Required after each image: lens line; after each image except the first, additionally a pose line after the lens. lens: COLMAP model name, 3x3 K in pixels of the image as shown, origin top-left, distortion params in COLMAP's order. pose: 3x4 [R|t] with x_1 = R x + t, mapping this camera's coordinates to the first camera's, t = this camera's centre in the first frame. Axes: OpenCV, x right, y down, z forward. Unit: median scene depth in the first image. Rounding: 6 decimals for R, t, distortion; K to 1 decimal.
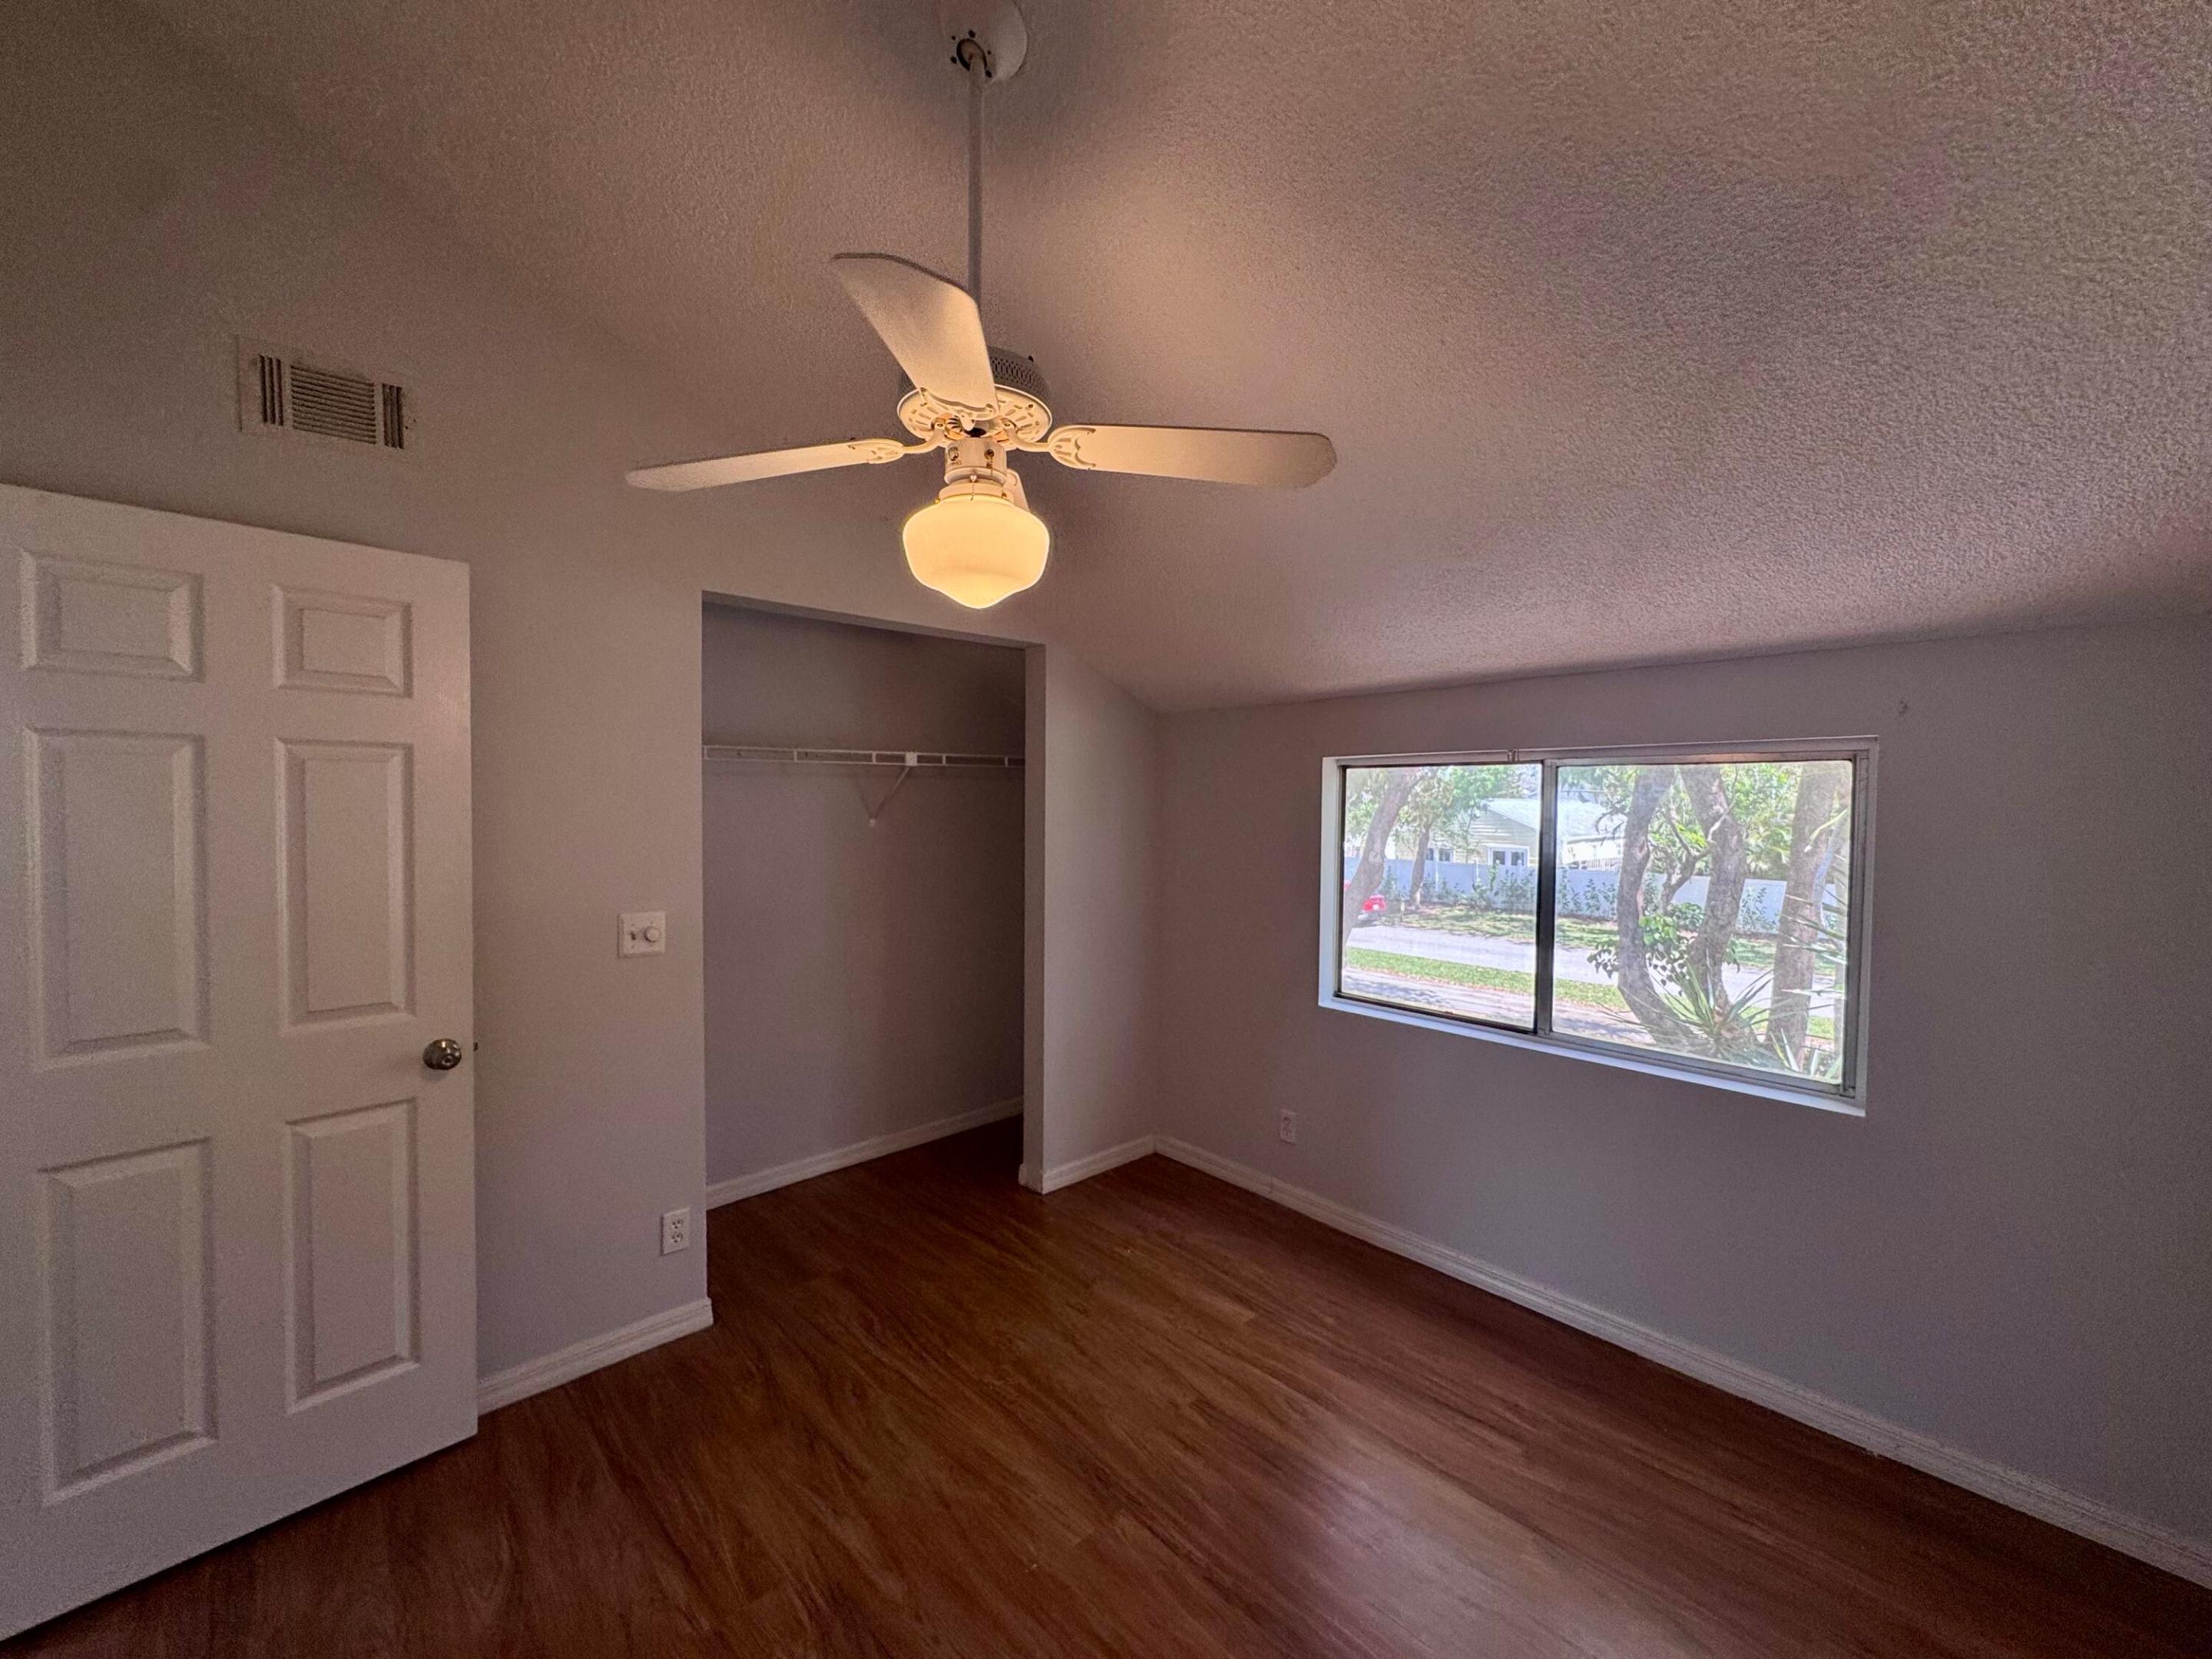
lens RADIAL K [[887.2, 0, 1104.2], [0, 887.2, 822.7], [0, 0, 1]] dist [-0.001109, 0.000042]
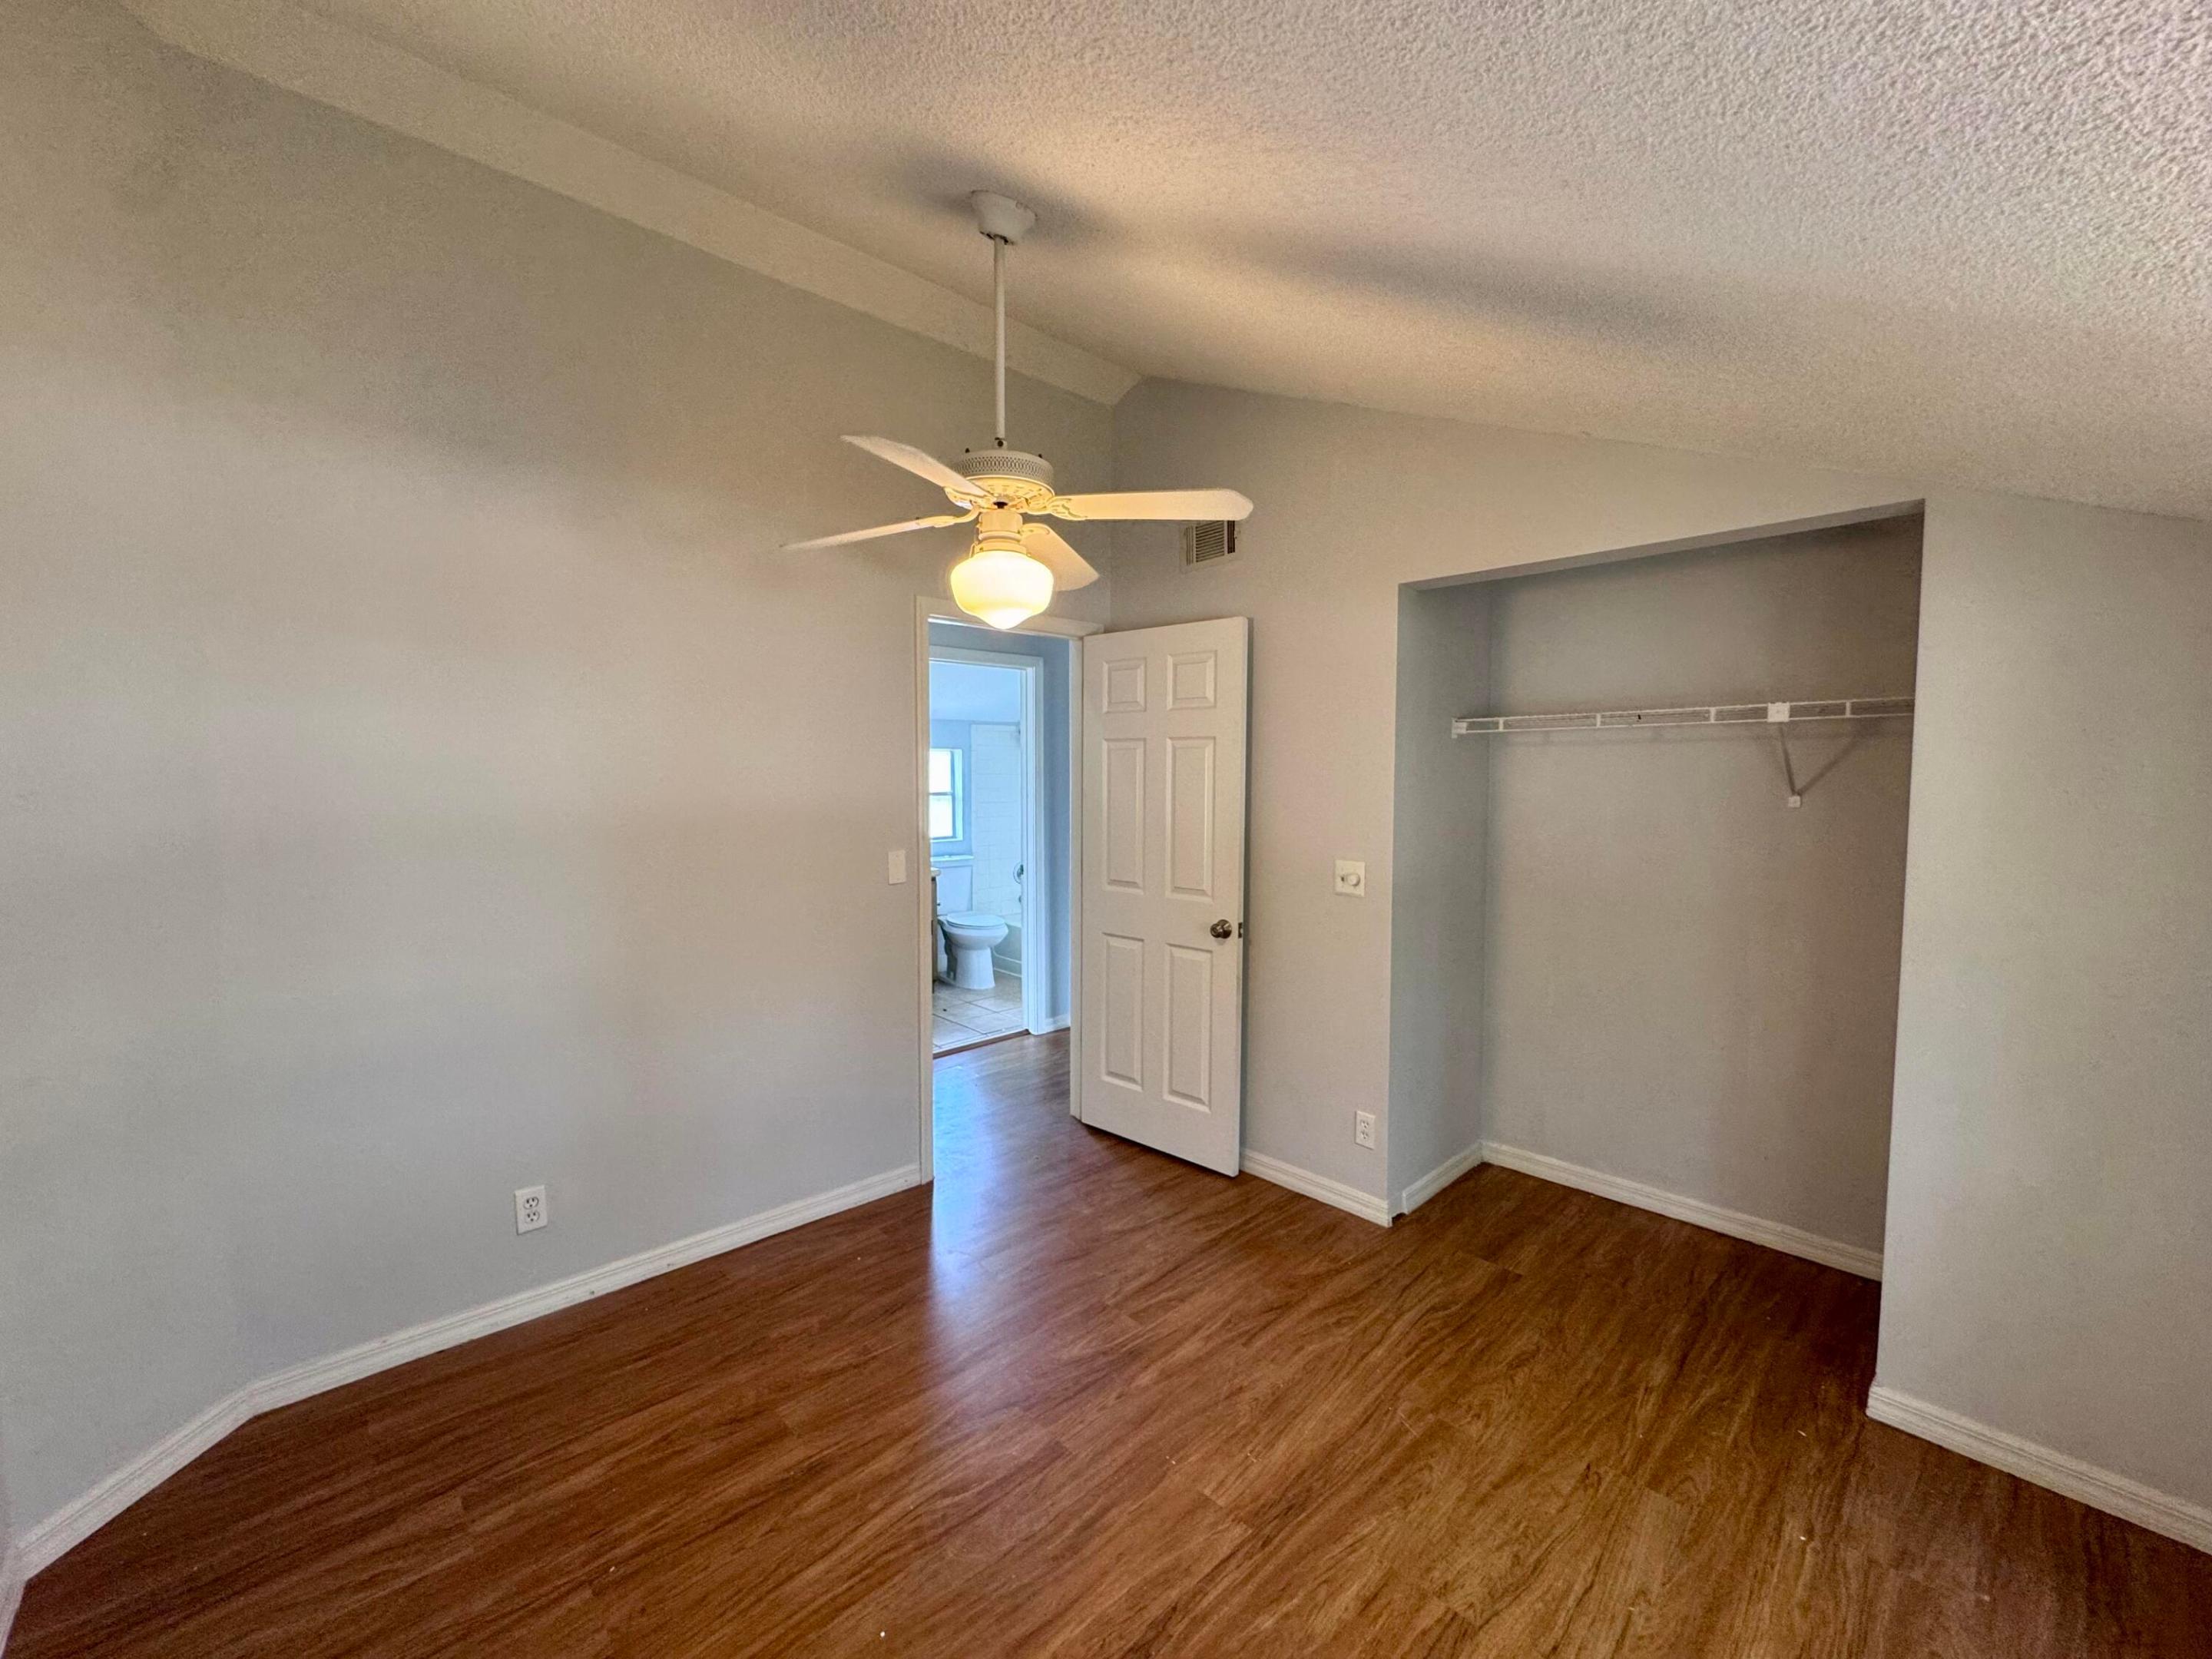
lens RADIAL K [[887.2, 0, 1104.2], [0, 887.2, 822.7], [0, 0, 1]] dist [-0.001109, 0.000042]
pose [[0.015373, 0.051626, -0.998548, 0.801237], [-0.027619, 0.998307, 0.051188, -0.007166], [0.999500, 0.026792, 0.016773, 0.714852]]
